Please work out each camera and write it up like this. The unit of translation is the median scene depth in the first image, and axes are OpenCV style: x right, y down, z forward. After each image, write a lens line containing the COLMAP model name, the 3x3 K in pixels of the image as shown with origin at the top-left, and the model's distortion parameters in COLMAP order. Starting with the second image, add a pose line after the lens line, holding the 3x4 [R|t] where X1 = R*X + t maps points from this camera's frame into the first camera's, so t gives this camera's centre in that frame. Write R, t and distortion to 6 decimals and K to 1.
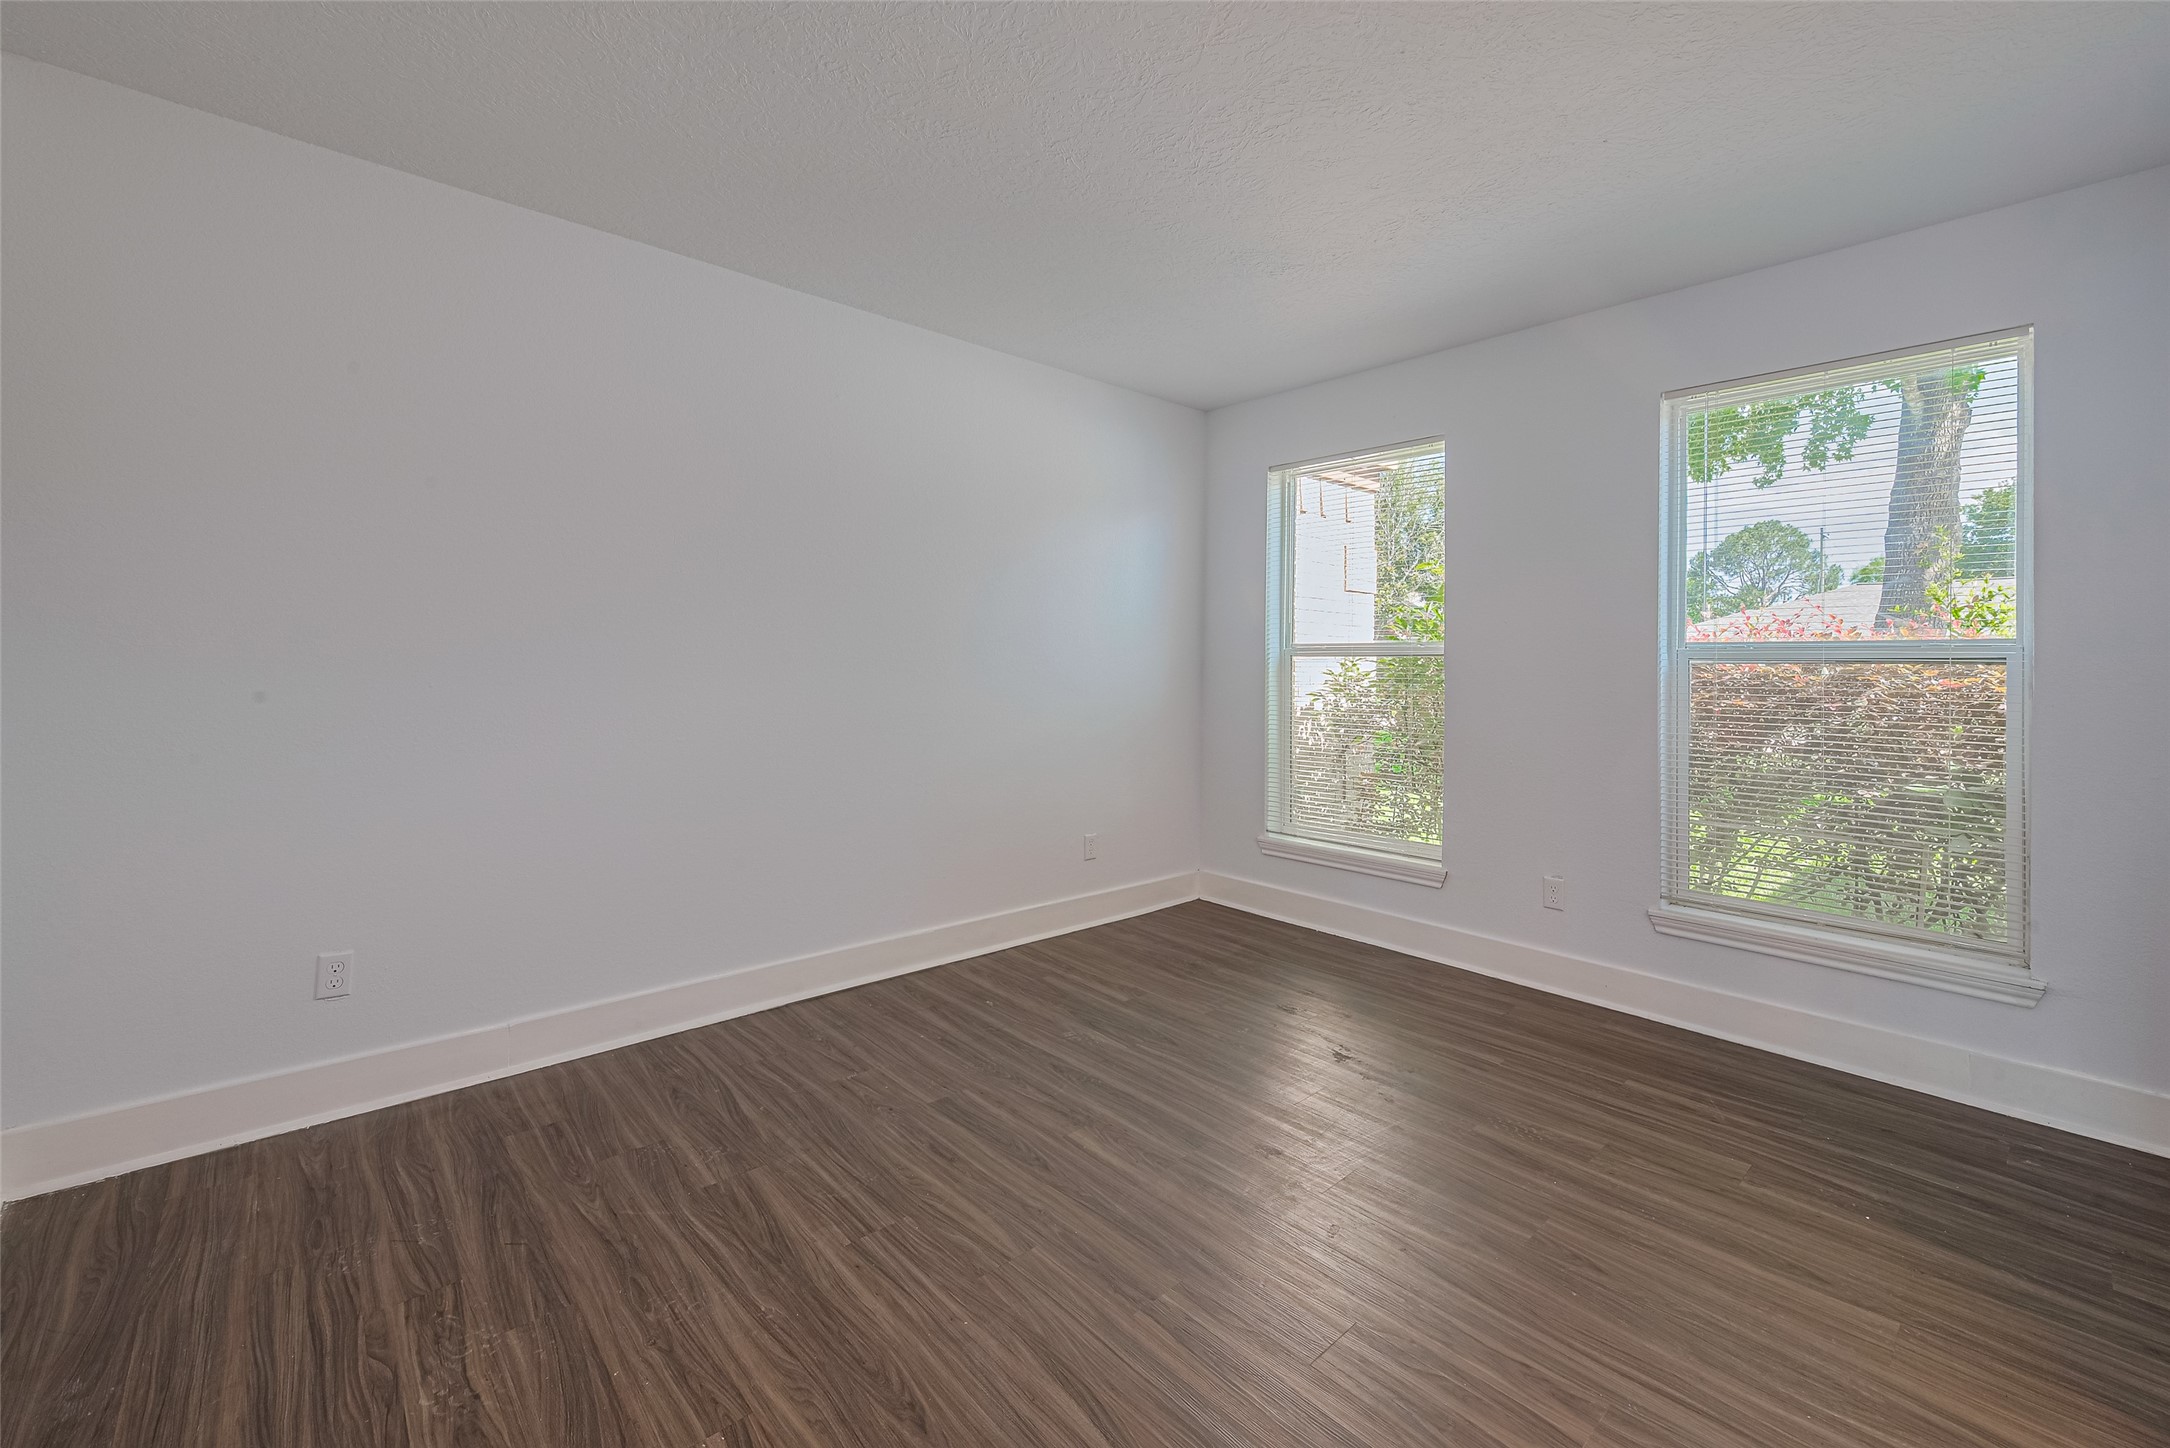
lens RADIAL K [[858.4, 0, 1046.8], [0, 858.4, 648.6], [0, 0, 1]] dist [-0.002350, 0.000535]
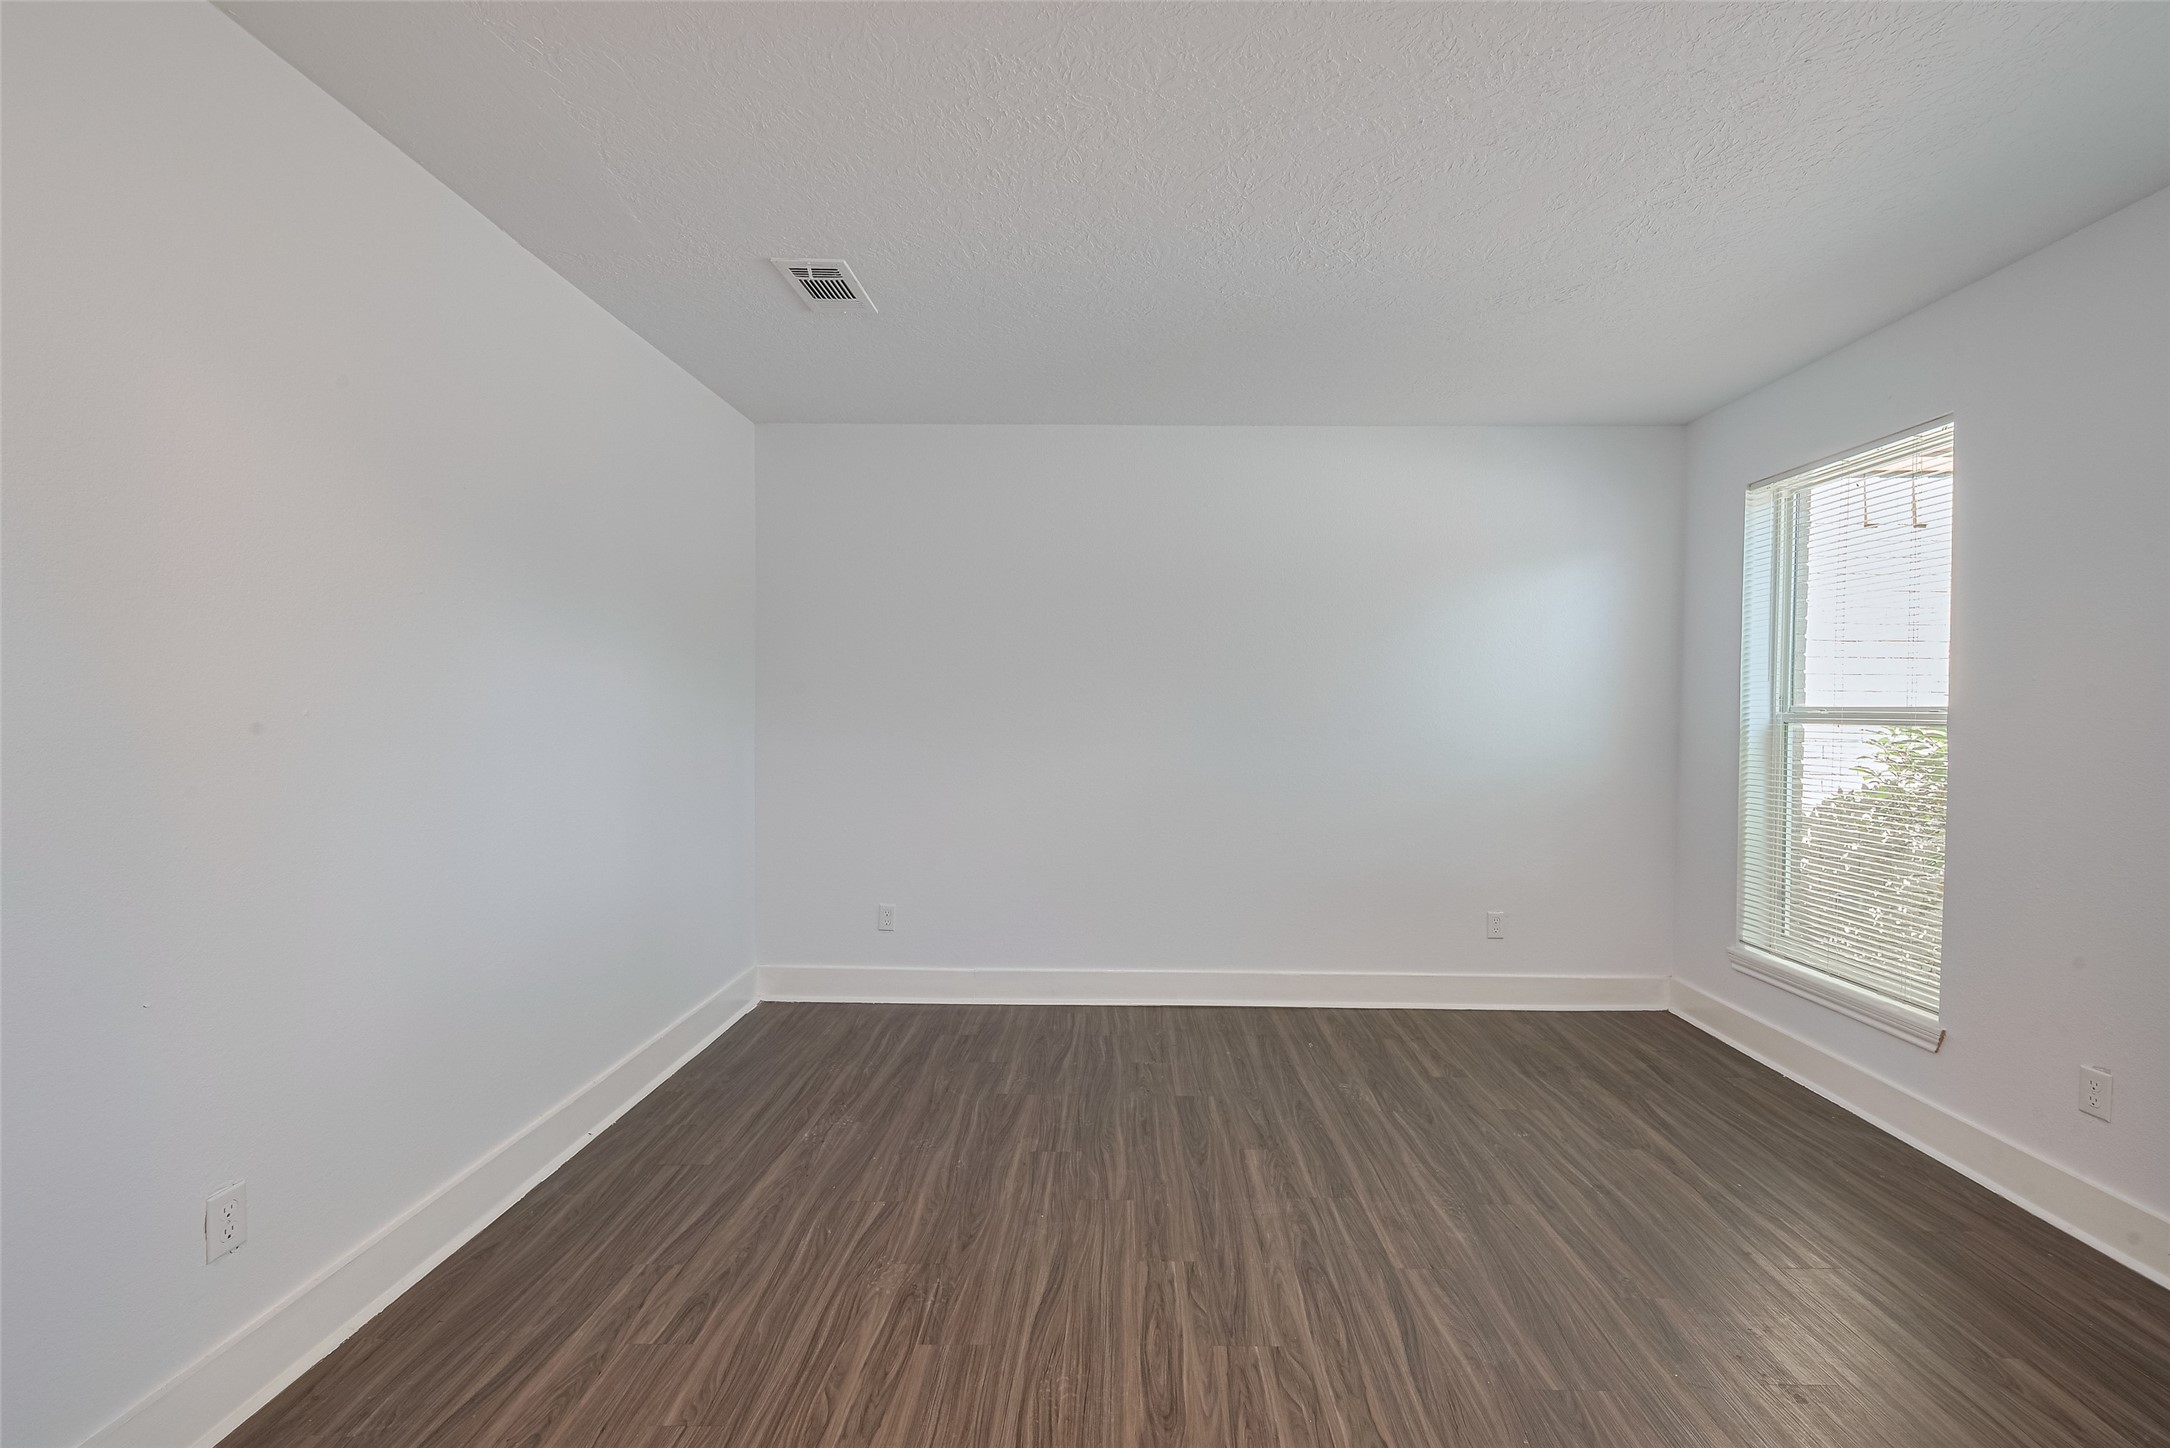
lens RADIAL K [[858.4, 0, 1102.8], [0, 858.4, 726.1], [0, 0, 1]] dist [-0.002350, 0.000535]
pose [[0.755469, 0.007068, -0.655146, 0.546228], [0.013267, 0.999572, 0.026082, -0.029596], [0.655050, -0.028396, 0.755052, 0.018668]]
